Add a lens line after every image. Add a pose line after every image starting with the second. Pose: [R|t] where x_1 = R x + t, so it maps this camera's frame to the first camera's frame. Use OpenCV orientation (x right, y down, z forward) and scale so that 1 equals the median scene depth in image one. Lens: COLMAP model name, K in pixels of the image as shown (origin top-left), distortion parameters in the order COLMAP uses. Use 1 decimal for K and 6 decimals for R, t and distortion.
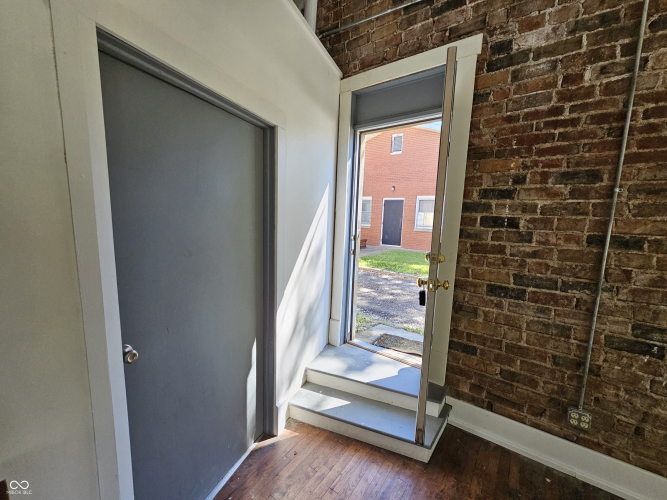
lens RADIAL K [[272.3, 0, 333.1], [0, 272.3, 251.2], [0, 0, 1]] dist [-0.000697, -0.000221]
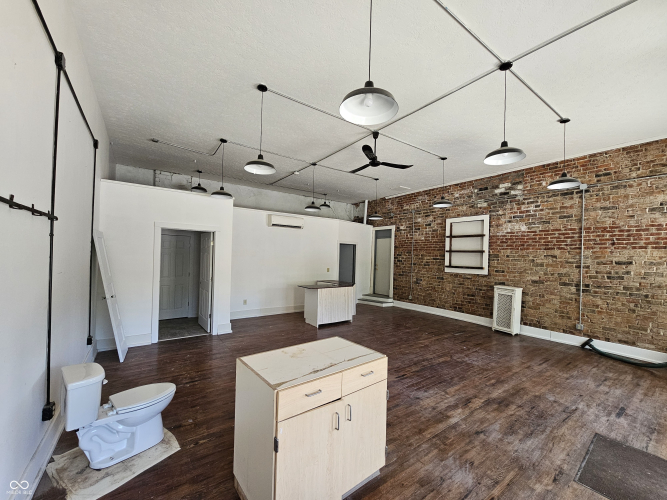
lens RADIAL K [[272.3, 0, 332.2], [0, 272.3, 252.2], [0, 0, 1]] dist [-0.000697, -0.000221]
pose [[0.936015, -0.014376, -0.351667, 1.408456], [-0.040194, 0.988262, -0.147383, 0.607420], [0.349658, 0.152088, 0.924450, -4.720052]]
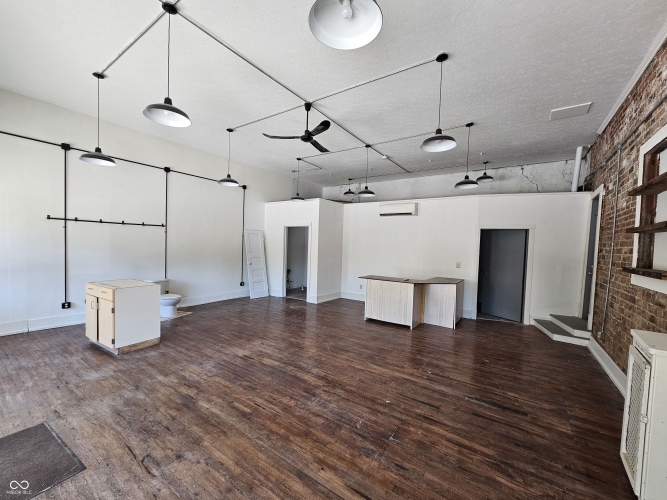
lens RADIAL K [[272.3, 0, 334.6], [0, 272.3, 252.0], [0, 0, 1]] dist [-0.000697, -0.000221]
pose [[-0.000403, -0.004731, -0.999989, 3.488940], [-0.163423, 0.986545, -0.004601, 0.287983], [0.986556, 0.163420, -0.001171, -1.565354]]
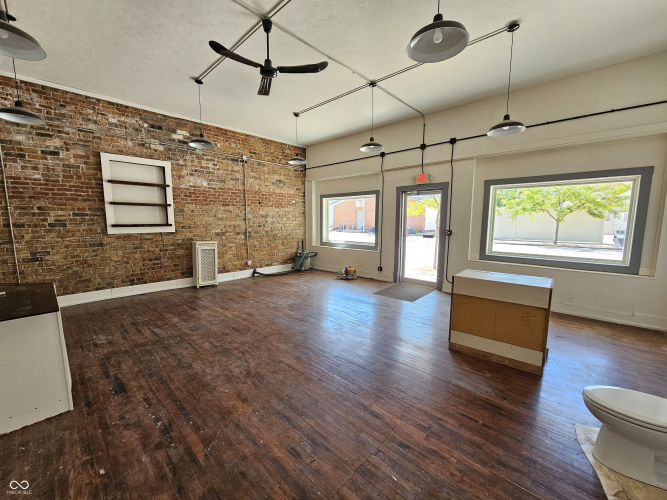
lens RADIAL K [[272.3, 0, 333.5], [0, 272.3, 254.0], [0, 0, 1]] dist [-0.000697, -0.000221]
pose [[0.164838, -0.158468, 0.973507, -1.205030], [0.131733, 0.981703, 0.137497, 0.299460], [-0.977484, 0.105578, 0.182697, -2.687157]]
